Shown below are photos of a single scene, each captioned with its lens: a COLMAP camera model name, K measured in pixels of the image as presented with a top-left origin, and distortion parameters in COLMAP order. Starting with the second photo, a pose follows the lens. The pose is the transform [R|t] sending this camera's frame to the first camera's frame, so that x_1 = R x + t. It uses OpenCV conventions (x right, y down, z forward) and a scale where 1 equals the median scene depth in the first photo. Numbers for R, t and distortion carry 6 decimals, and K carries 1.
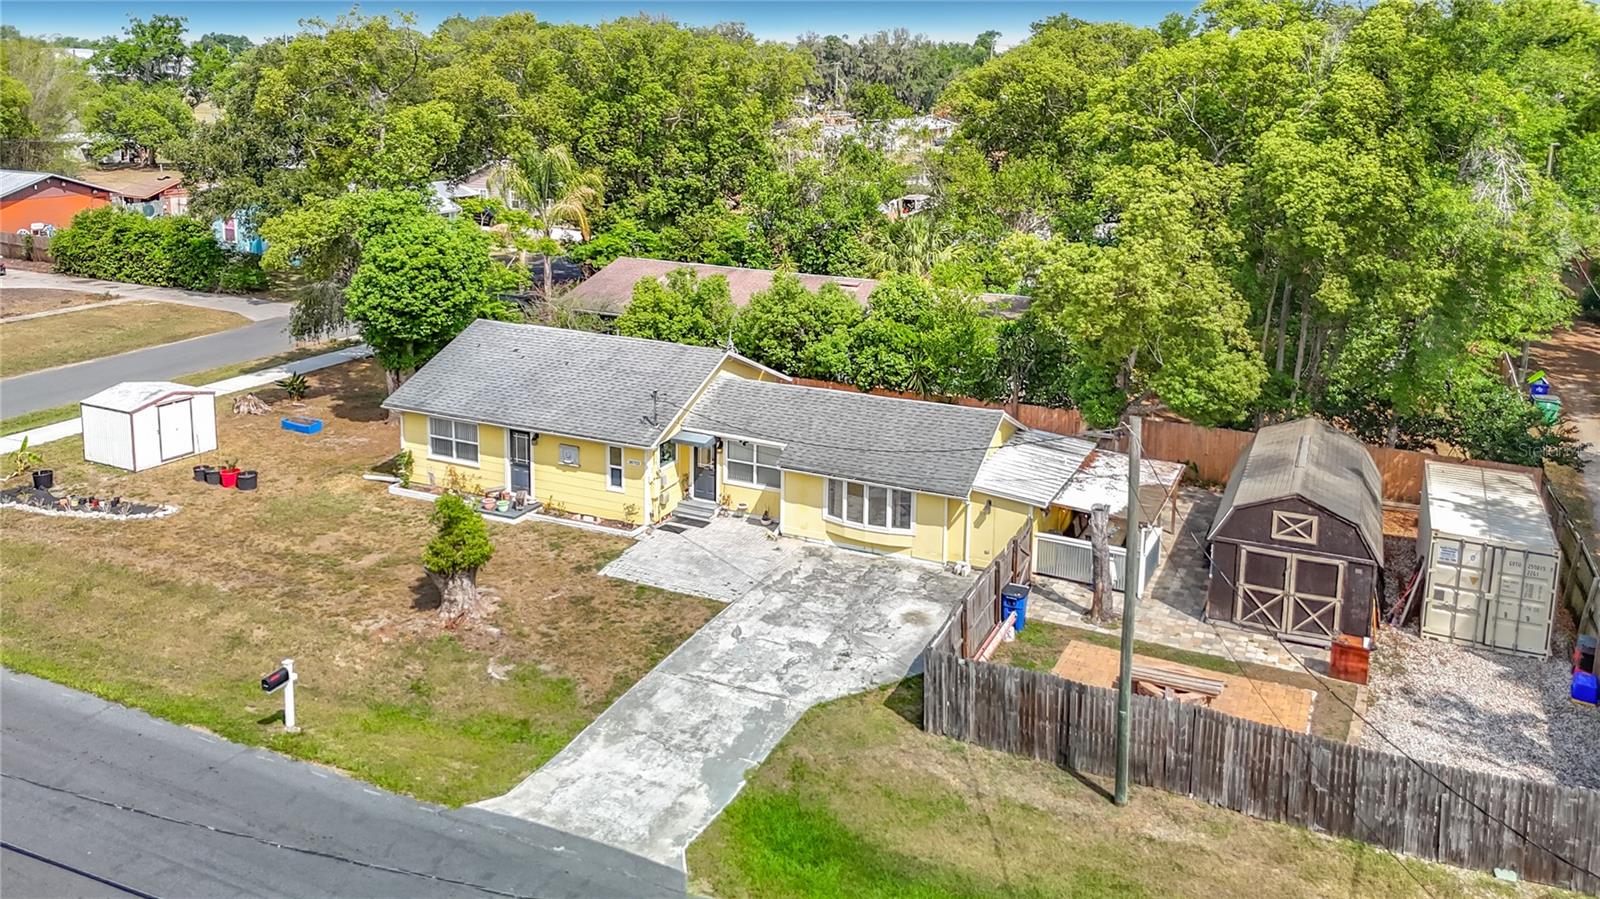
lens RADIAL K [[1248.9, 0, 794.6], [0, 1248.9, 291.3], [0, 0, 1]] dist [0.070401, -0.043446]
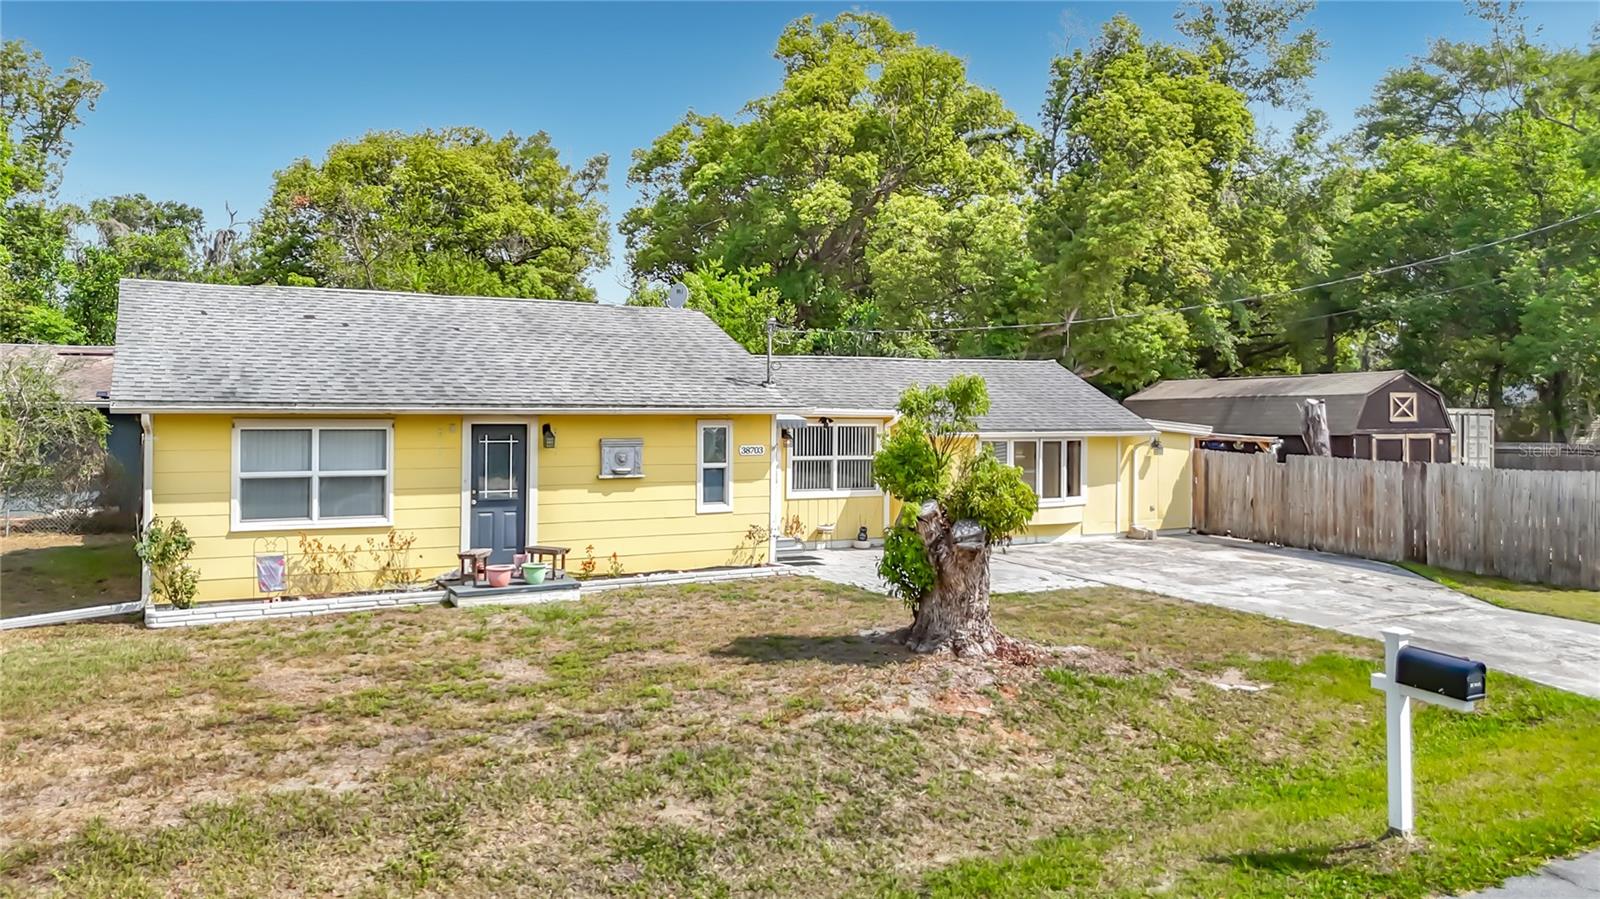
lens RADIAL K [[1200.7, 0, 804.3], [0, 1200.7, 407.2], [0, 0, 1]] dist [0.083454, -0.122460]
pose [[0.593374, -0.007666, 0.804890, -0.680677], [0.138087, 0.986100, -0.092408, 0.210930], [-0.792994, 0.165977, 0.586185, 0.813359]]
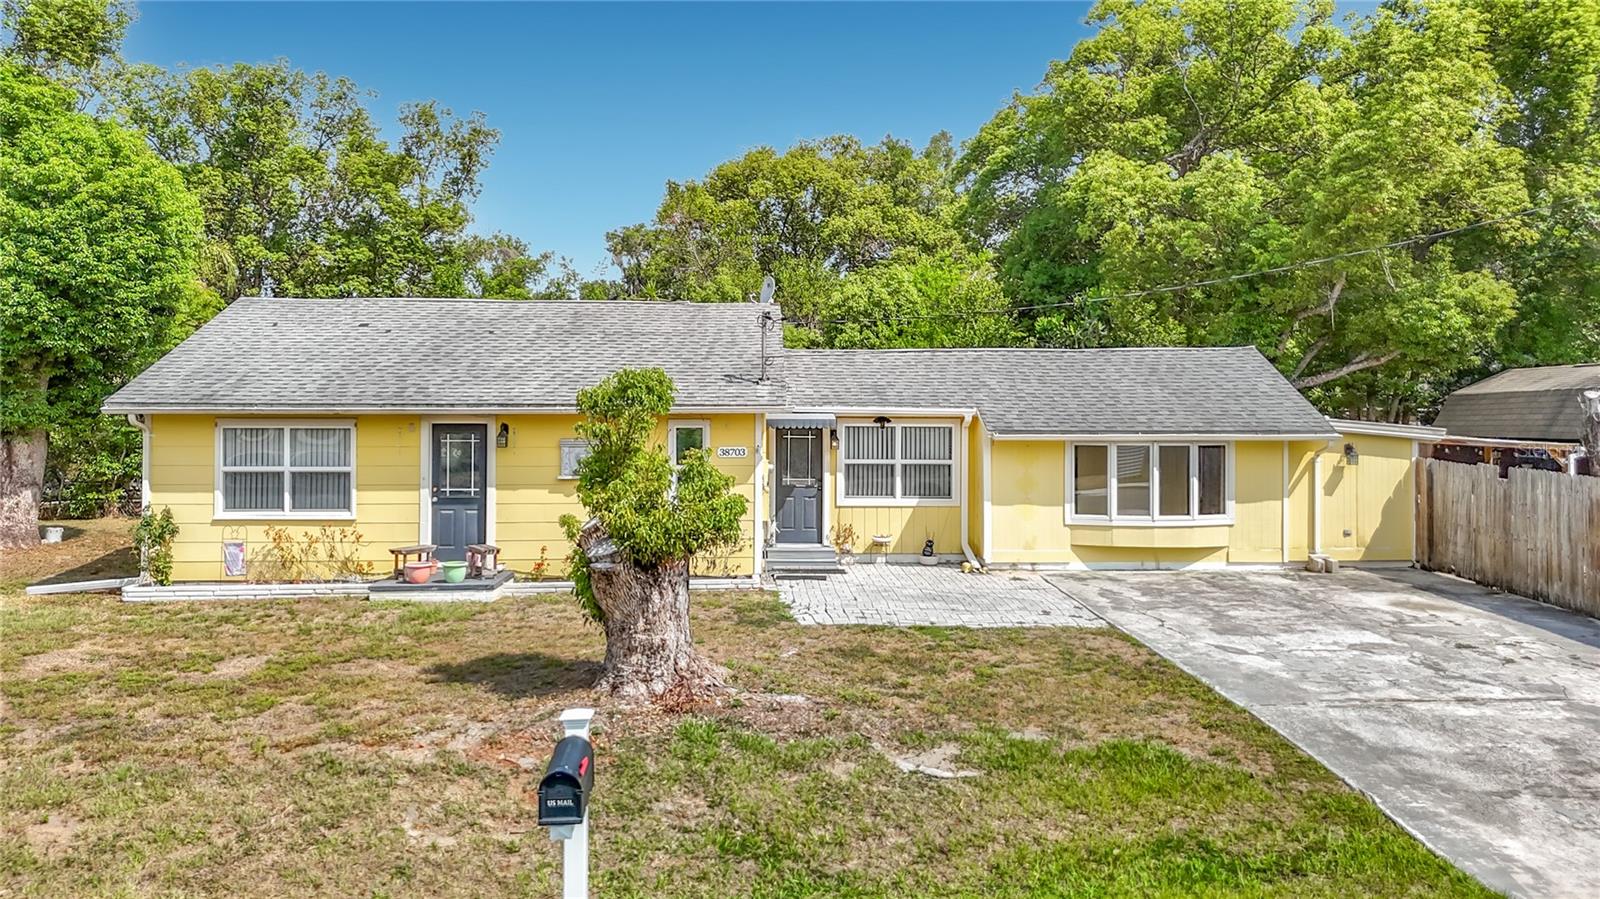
lens RADIAL K [[1200.7, 0, 804.3], [0, 1200.7, 407.2], [0, 0, 1]] dist [0.083454, -0.122460]
pose [[0.882850, -0.010991, 0.469527, -0.417661], [0.088750, 0.985618, -0.143804, 0.238468], [-0.461194, 0.168628, 0.871128, 0.669765]]
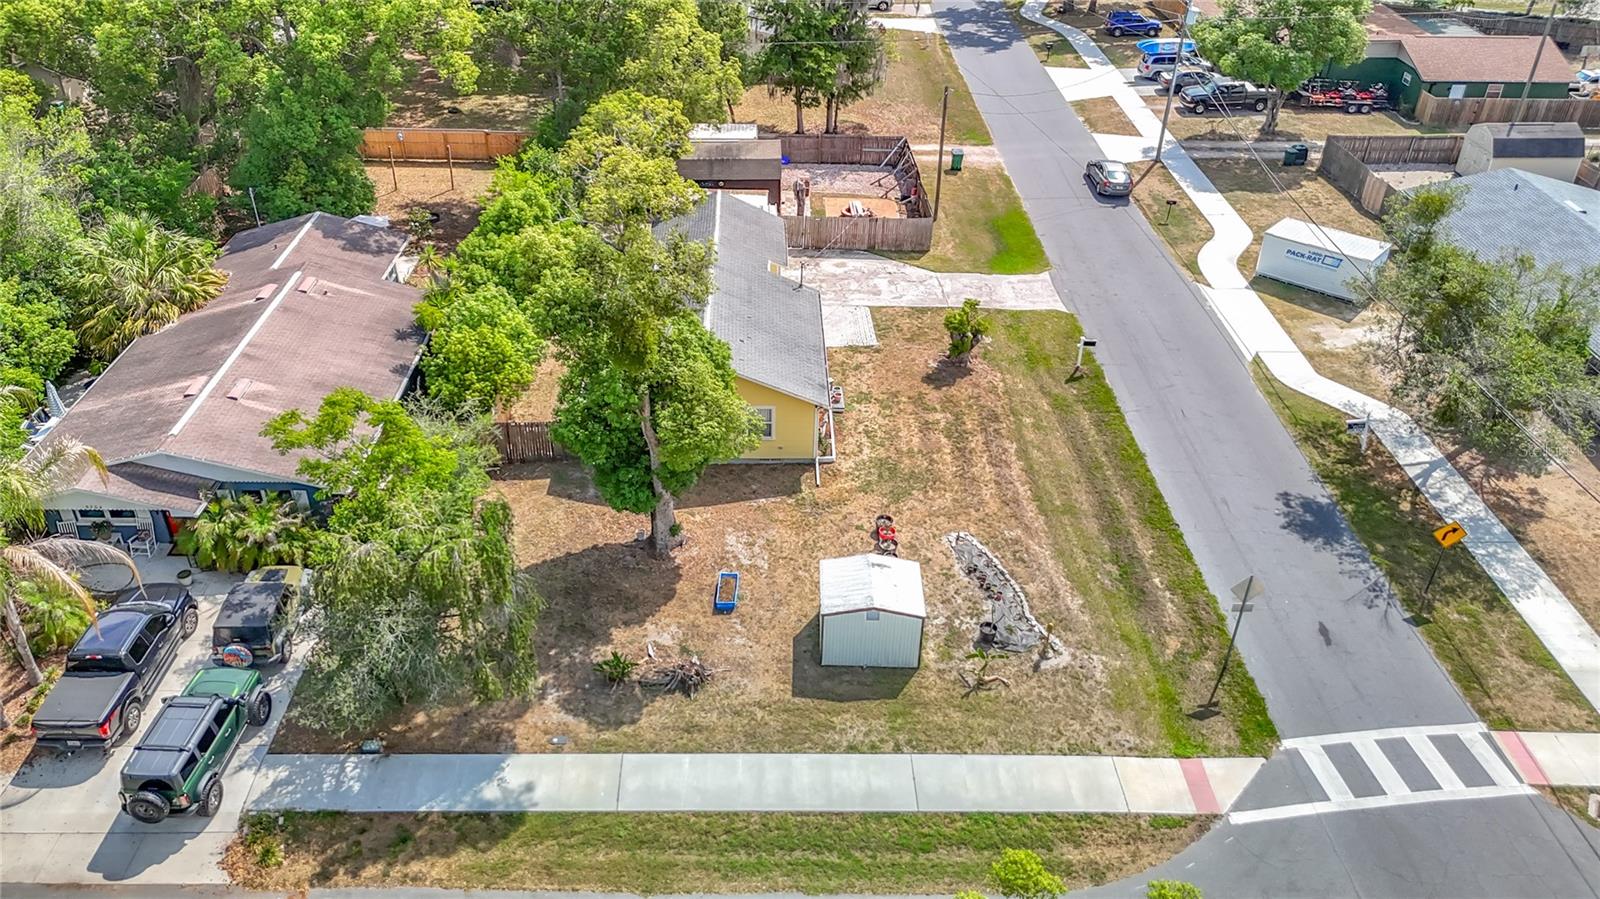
lens RADIAL K [[1200.7, 0, 804.3], [0, 1200.7, 407.2], [0, 0, 1]] dist [0.083454, -0.122460]
pose [[-0.458652, -0.481765, 0.746686, -1.560497], [0.131241, 0.794340, 0.593127, -0.785065], [-0.878871, 0.370034, -0.301098, 1.831520]]
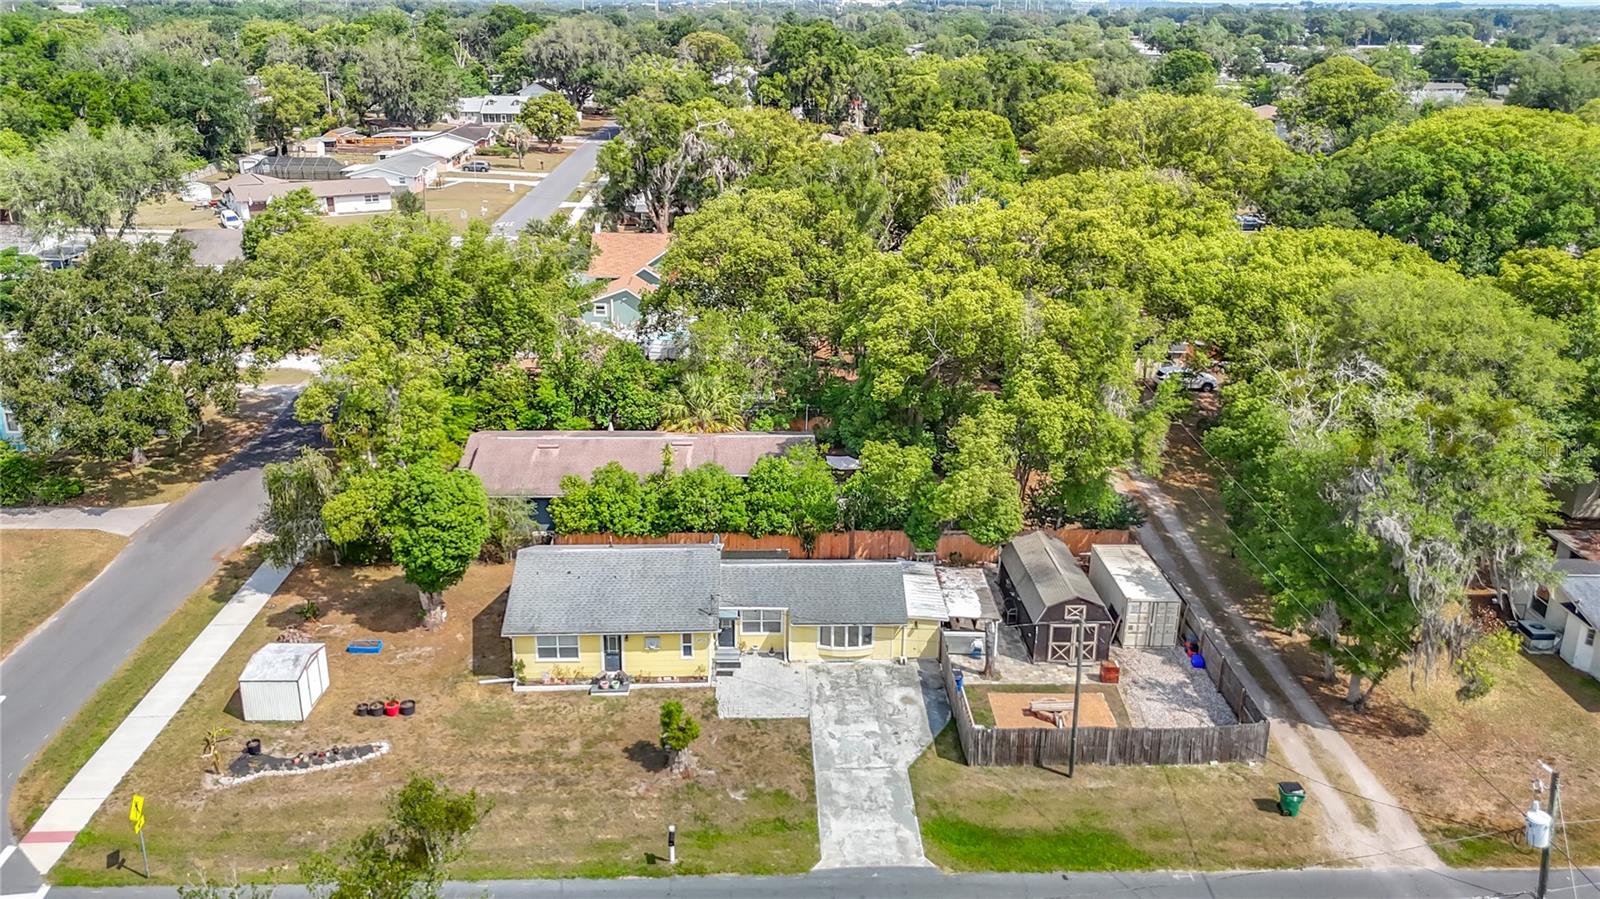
lens RADIAL K [[1226.7, 0, 794.3], [0, 1226.7, 368.9], [0, 0, 1]] dist [0.090493, -0.092746]
pose [[0.888181, -0.138214, 0.438213, -0.820687], [0.081258, 0.985903, 0.146261, -0.525787], [-0.452251, -0.094298, 0.886892, -0.515891]]
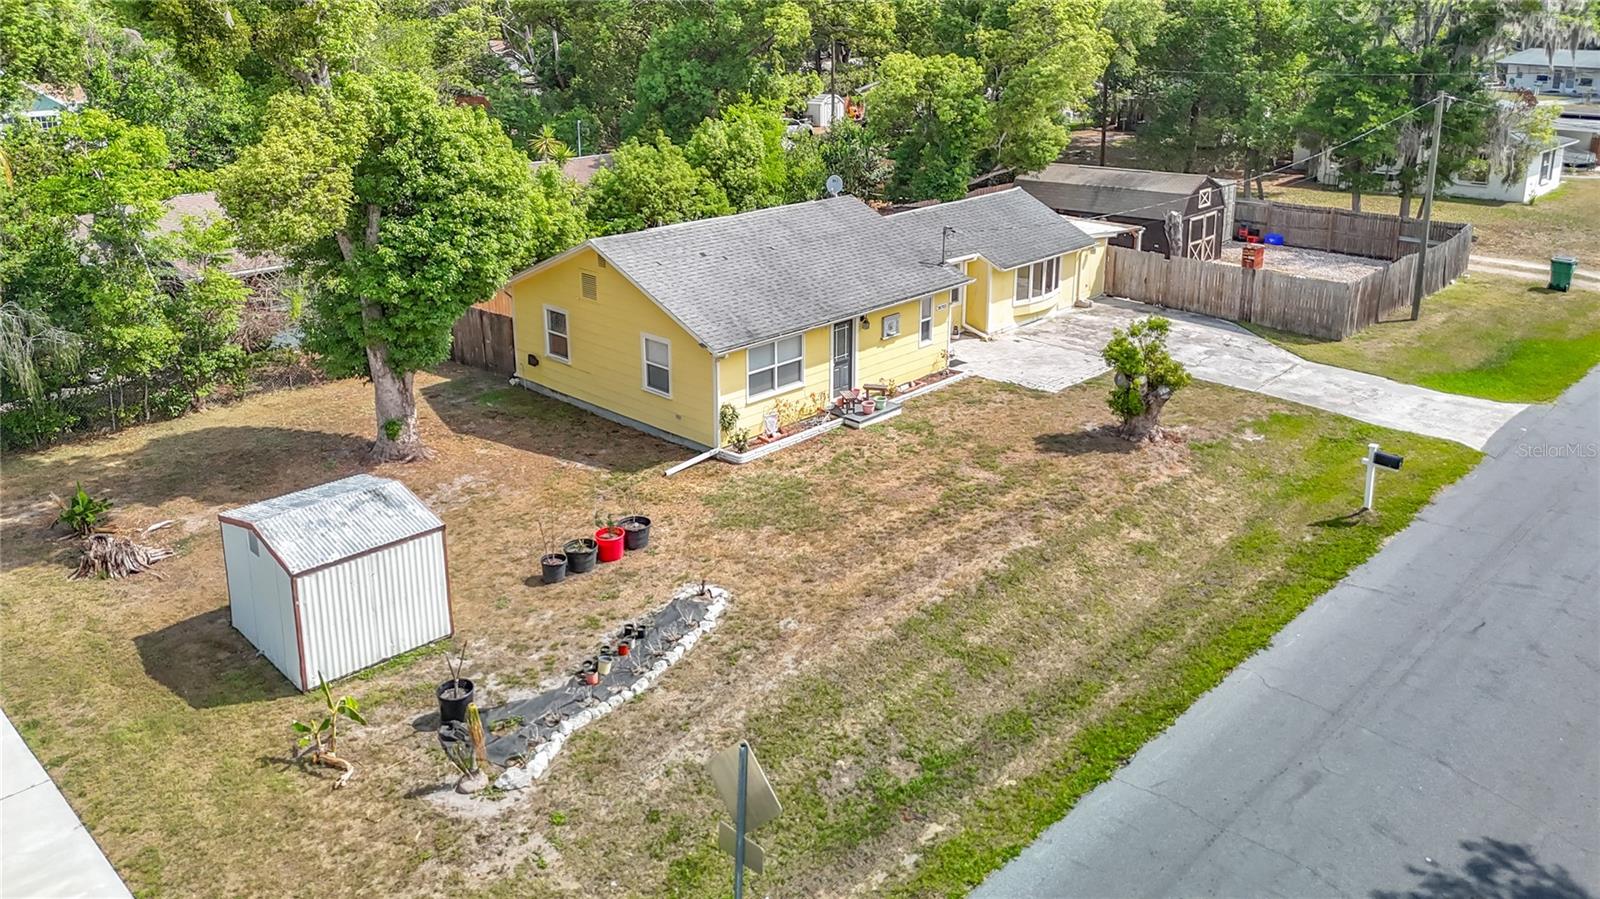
lens RADIAL K [[1222.7, 0, 819.6], [0, 1222.7, 343.1], [0, 0, 1]] dist [0.067270, -0.078755]
pose [[0.304146, -0.274194, 0.912312, -1.272058], [0.171493, 0.957795, 0.230691, -0.088698], [-0.937062, 0.086291, 0.338331, 0.949697]]
